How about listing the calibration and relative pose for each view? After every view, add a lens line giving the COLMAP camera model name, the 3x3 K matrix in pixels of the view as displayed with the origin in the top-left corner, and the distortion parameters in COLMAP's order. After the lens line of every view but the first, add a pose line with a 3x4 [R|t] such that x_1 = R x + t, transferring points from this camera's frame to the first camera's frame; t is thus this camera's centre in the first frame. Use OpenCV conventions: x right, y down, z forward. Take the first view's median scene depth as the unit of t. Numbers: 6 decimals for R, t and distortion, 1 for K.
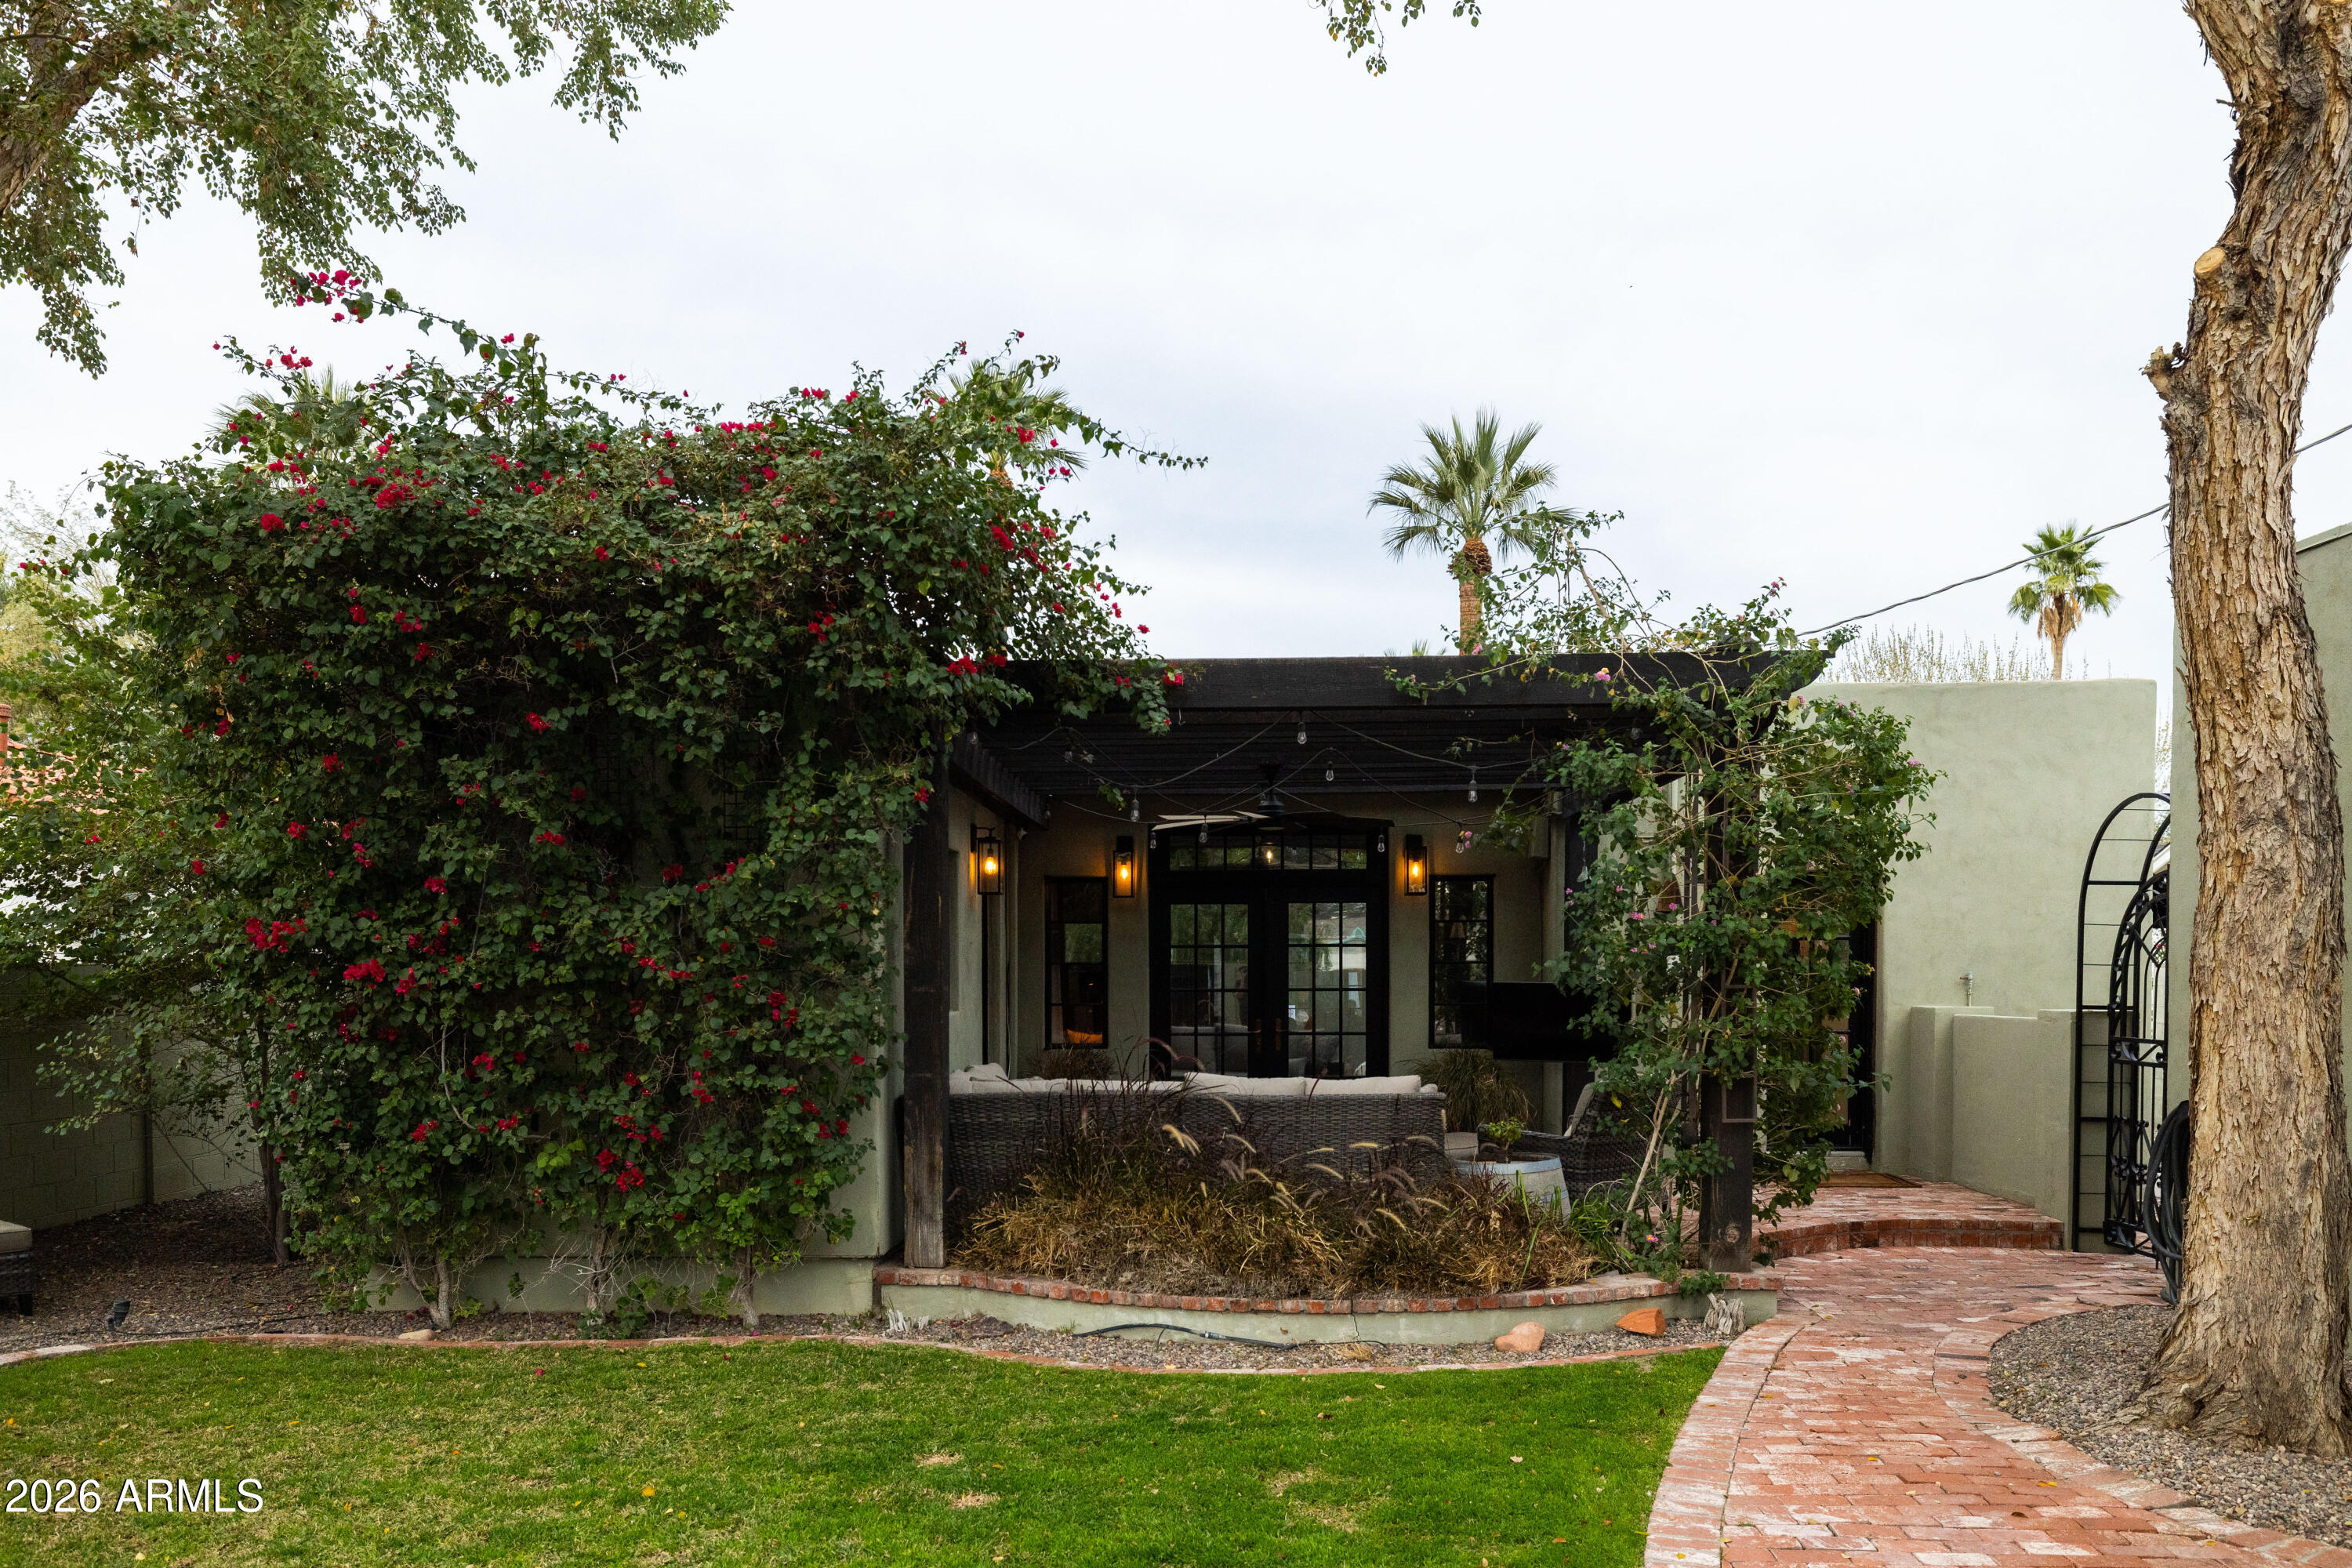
lens RADIAL K [[1709.8, 0, 1178.3], [0, 1709.8, 1028.6], [0, 0, 1]] dist [-0.005554, -0.001939]
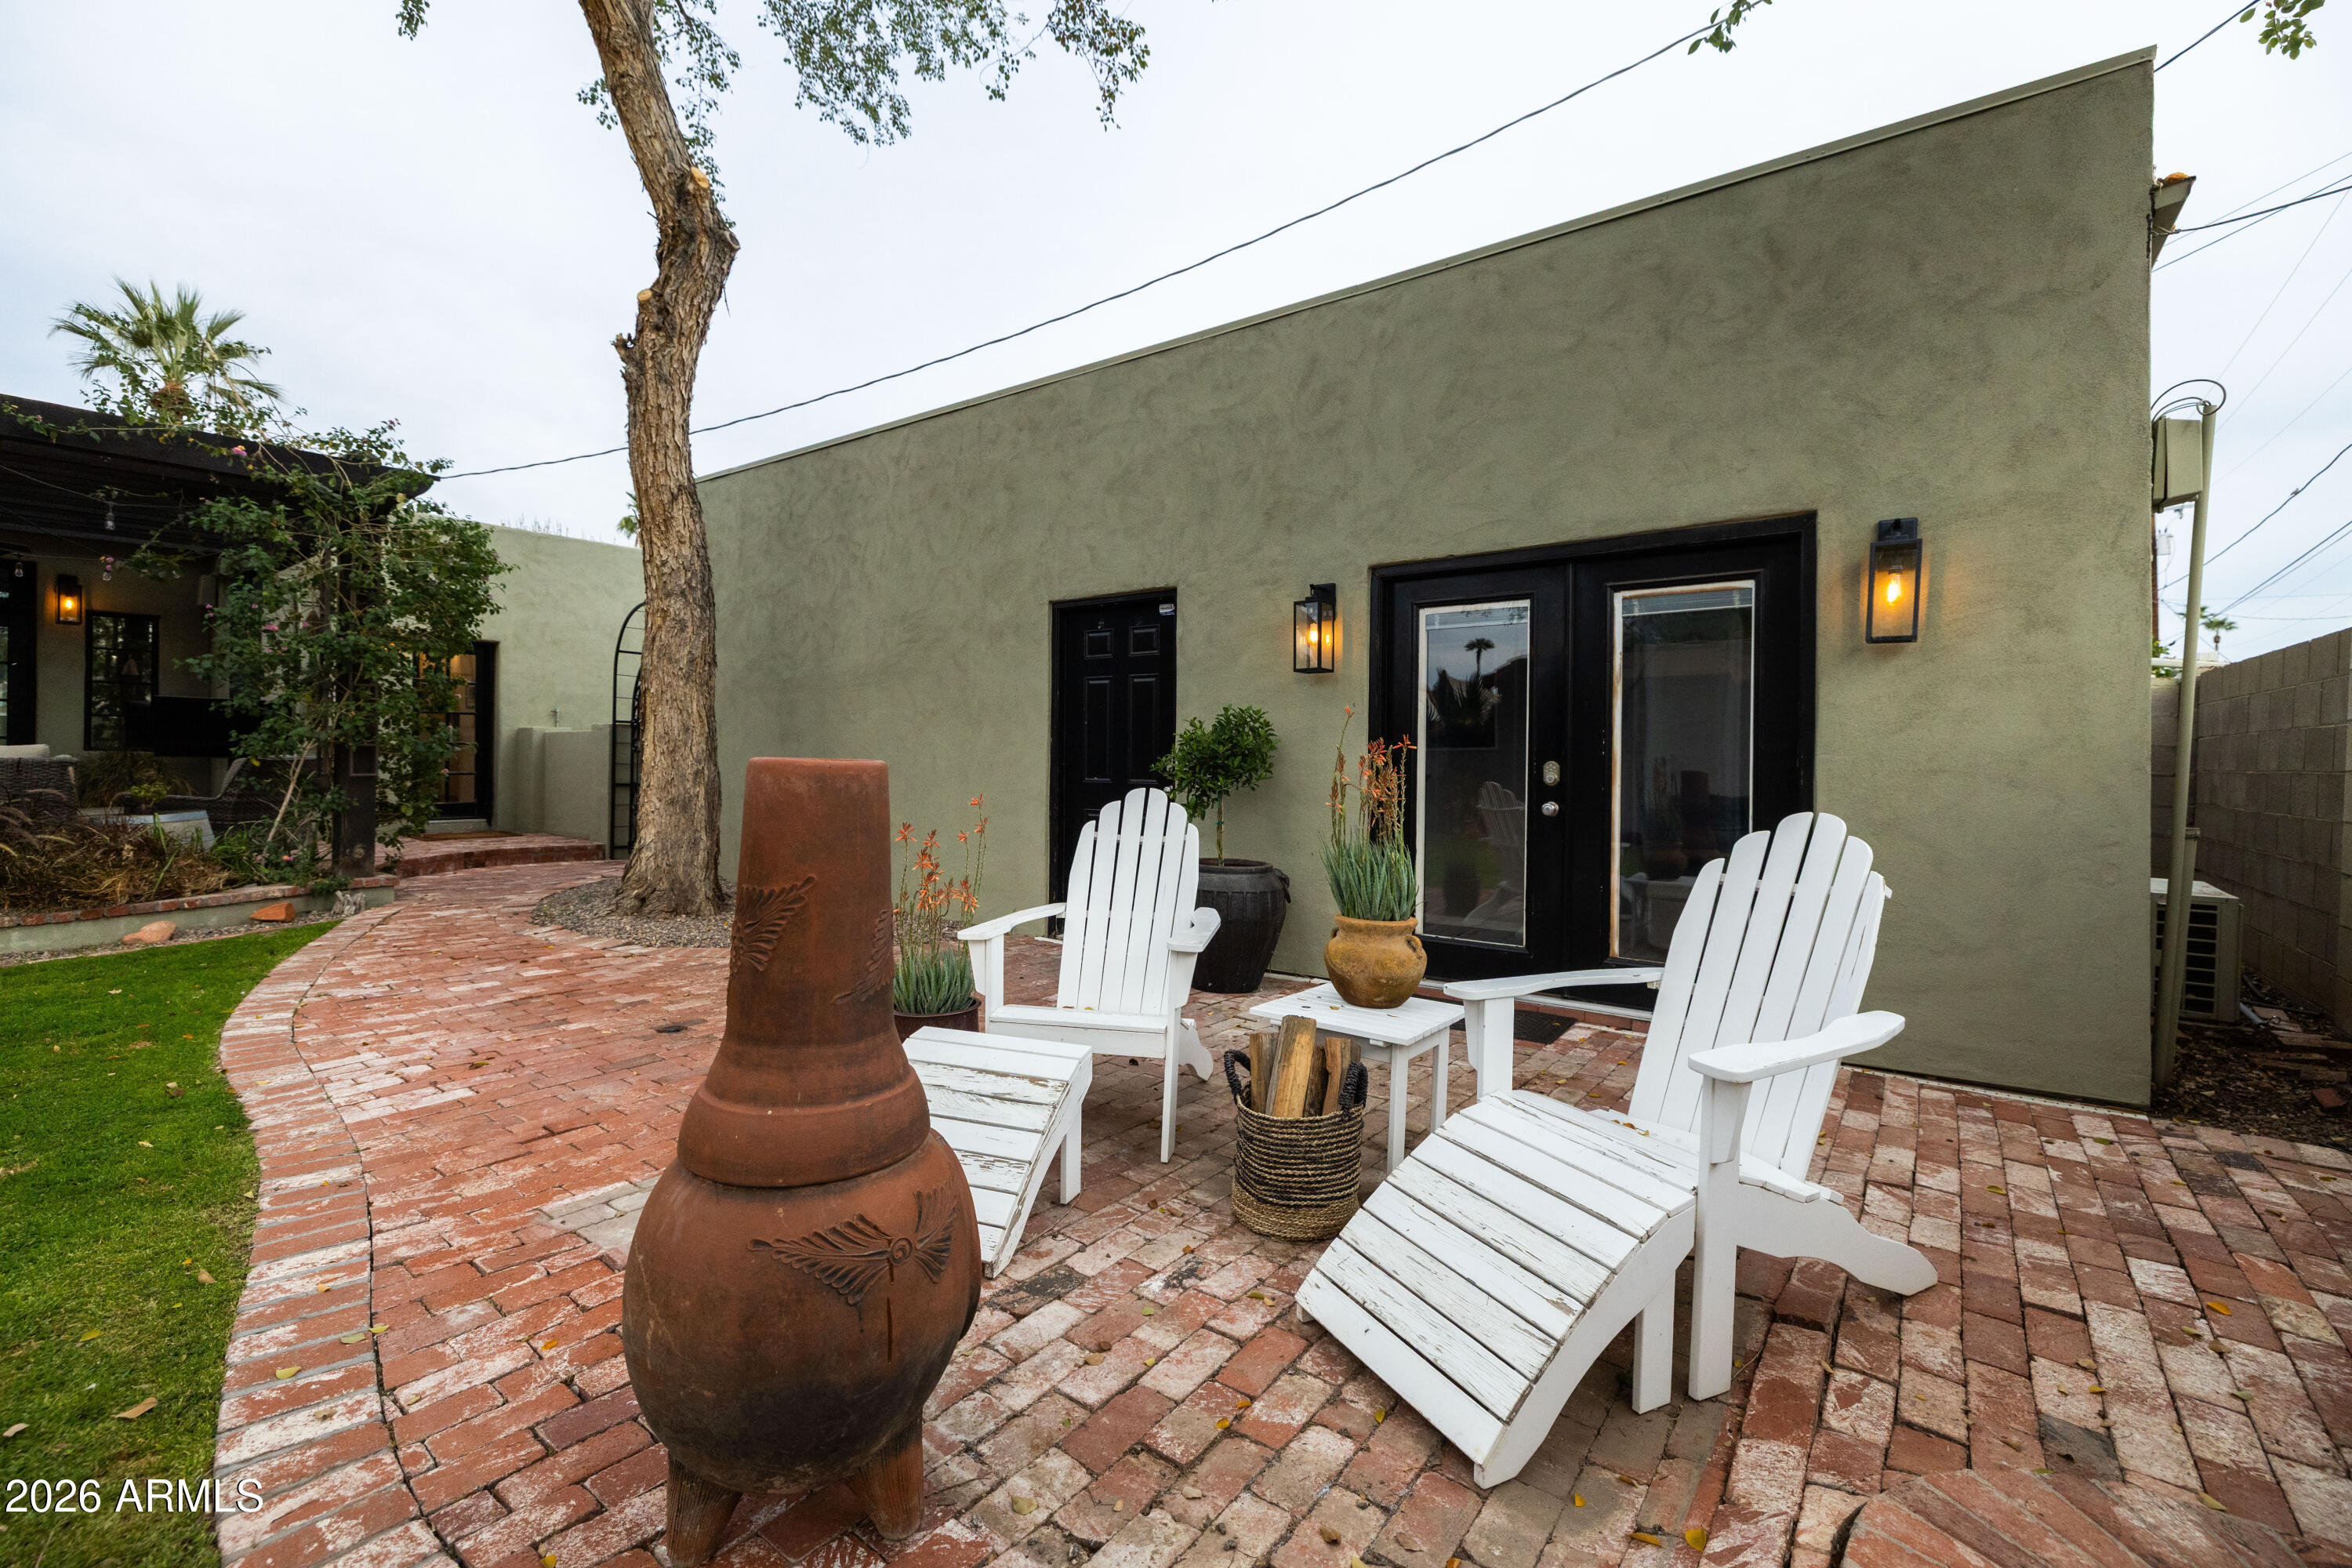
lens RADIAL K [[991.4, 0, 1169.8], [0, 991.4, 763.7], [0, 0, 1]] dist [-0.001985, 0.000188]
pose [[0.580341, 0.007421, 0.814340, 0.033682], [0.011465, 0.999785, -0.017282, 0.069787], [-0.814293, 0.019366, 0.580131, -0.078024]]
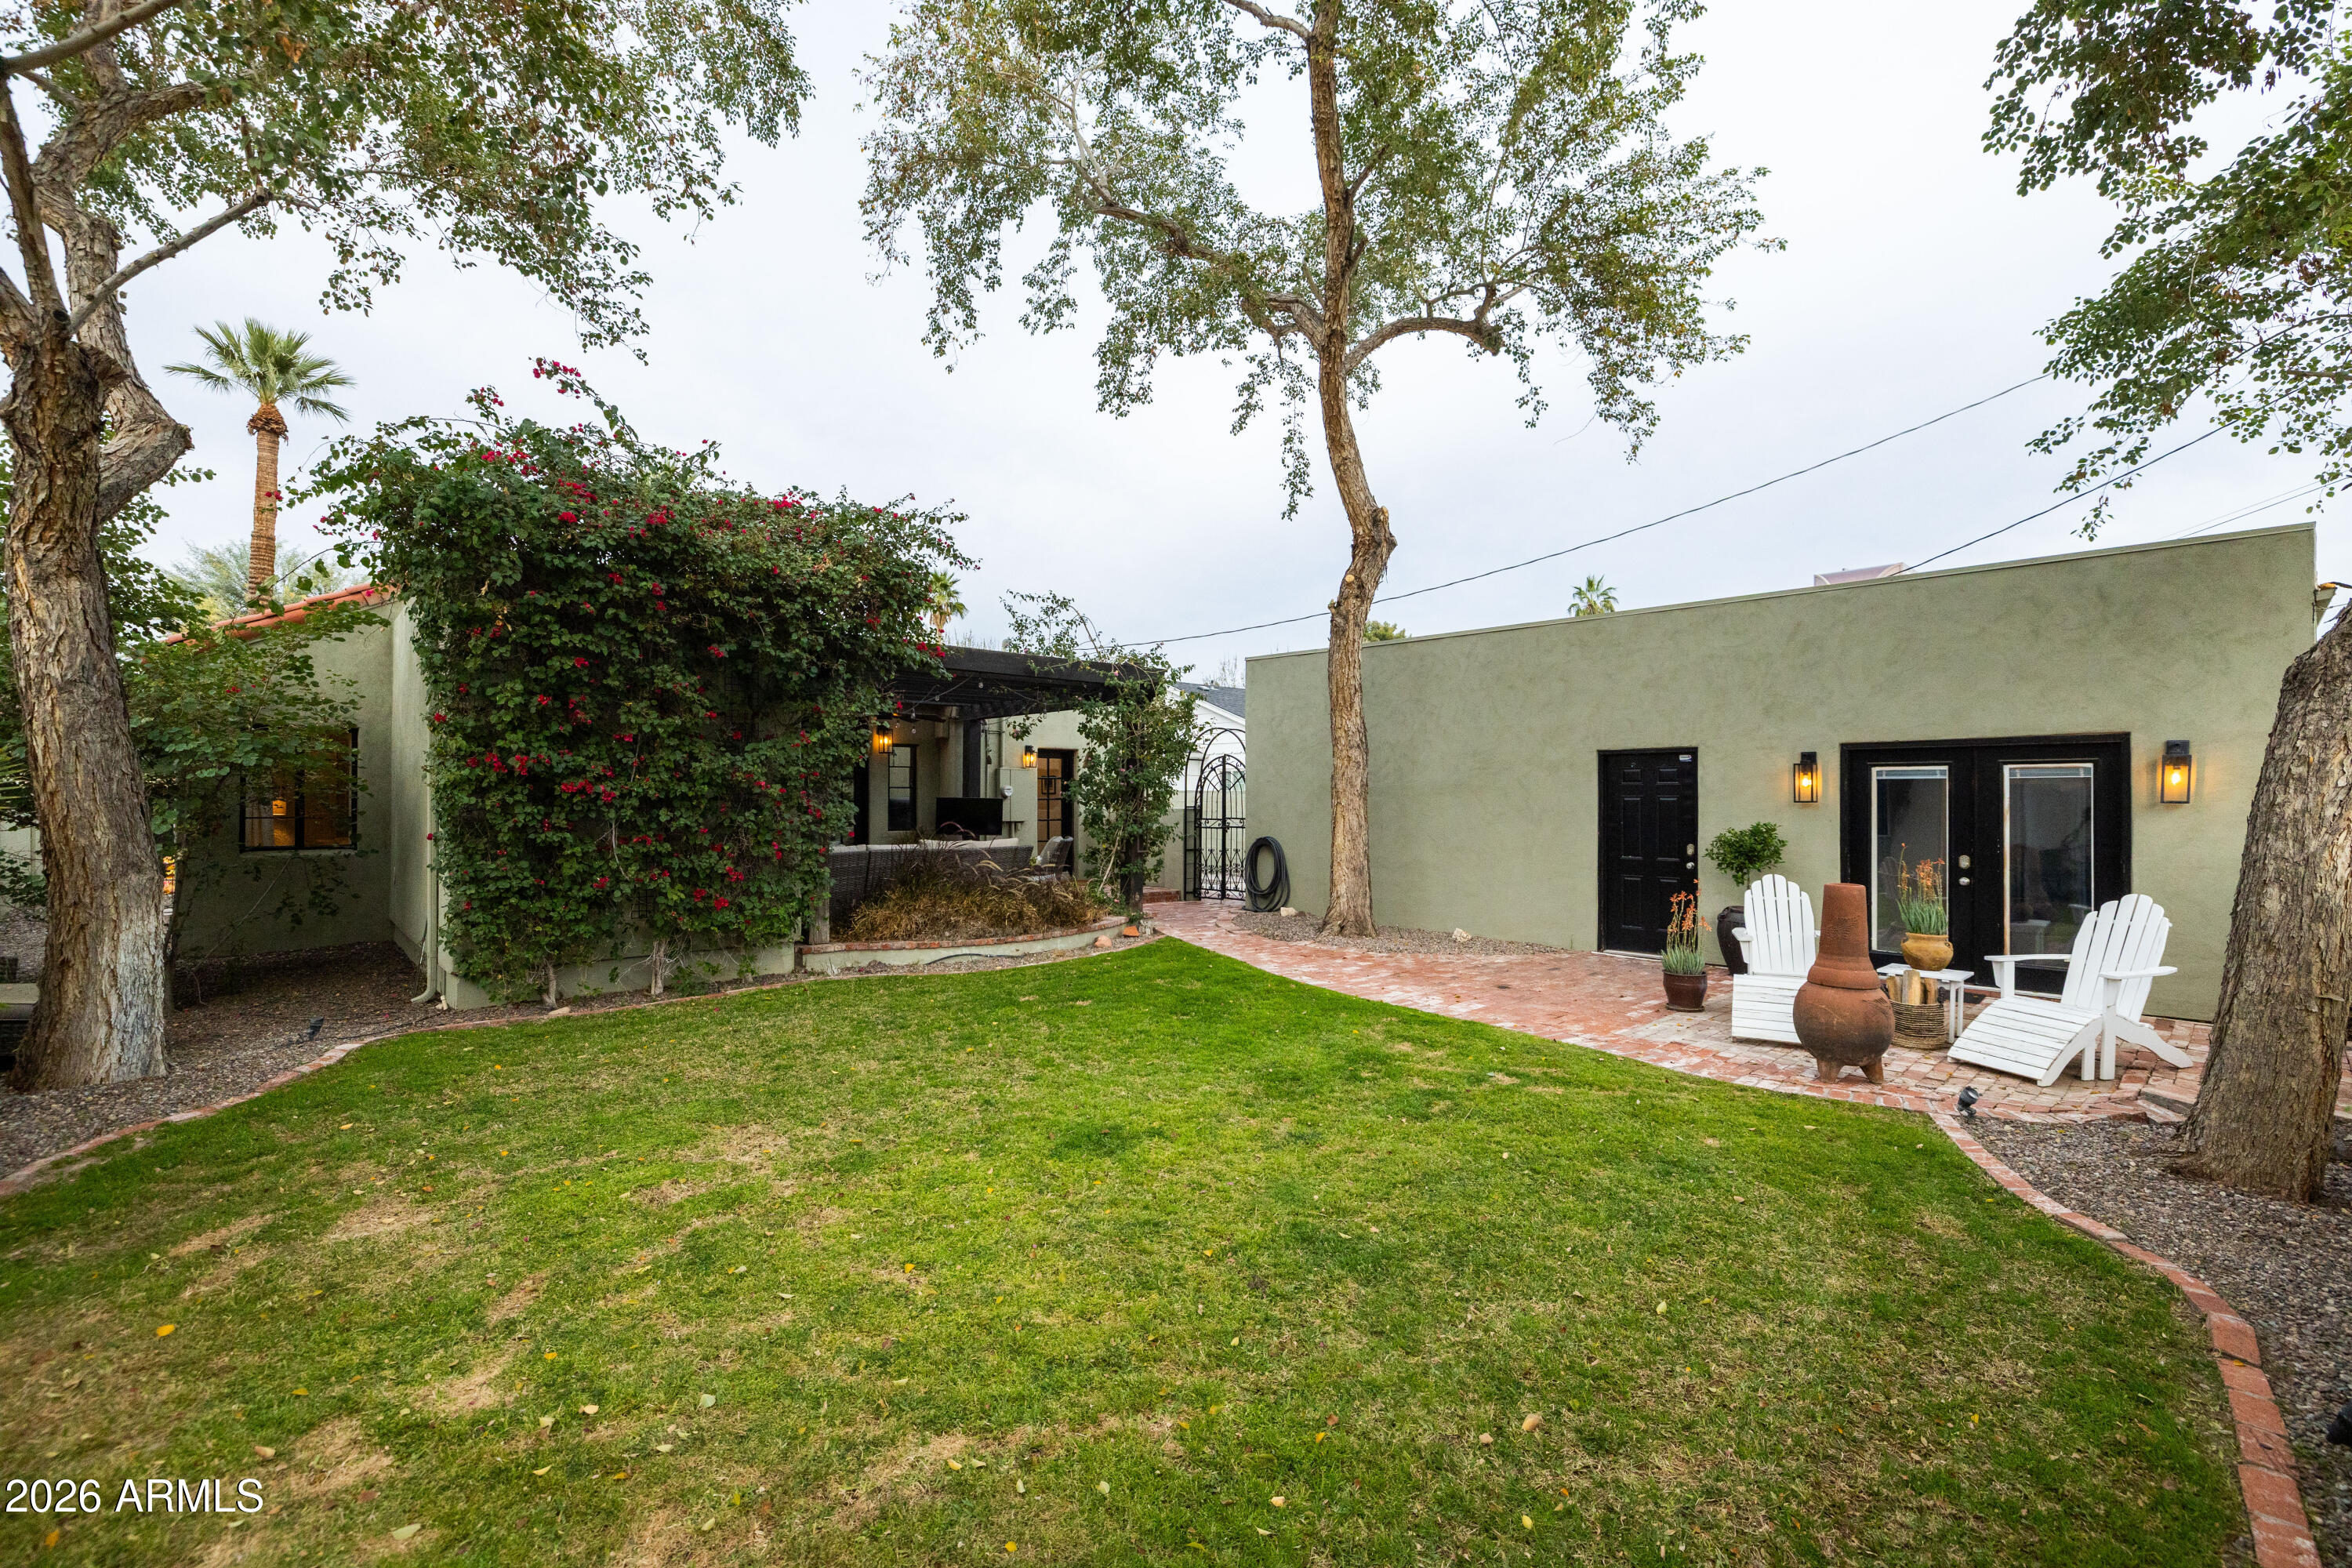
lens RADIAL K [[1011.1, 0, 1166.6], [0, 1011.1, 791.3], [0, 0, 1]] dist [-0.000127, 0.000100]
pose [[0.709696, 0.007067, 0.704473, -0.723736], [0.018210, 0.999432, -0.028371, 0.008512], [-0.704273, 0.032963, 0.709164, -0.091841]]
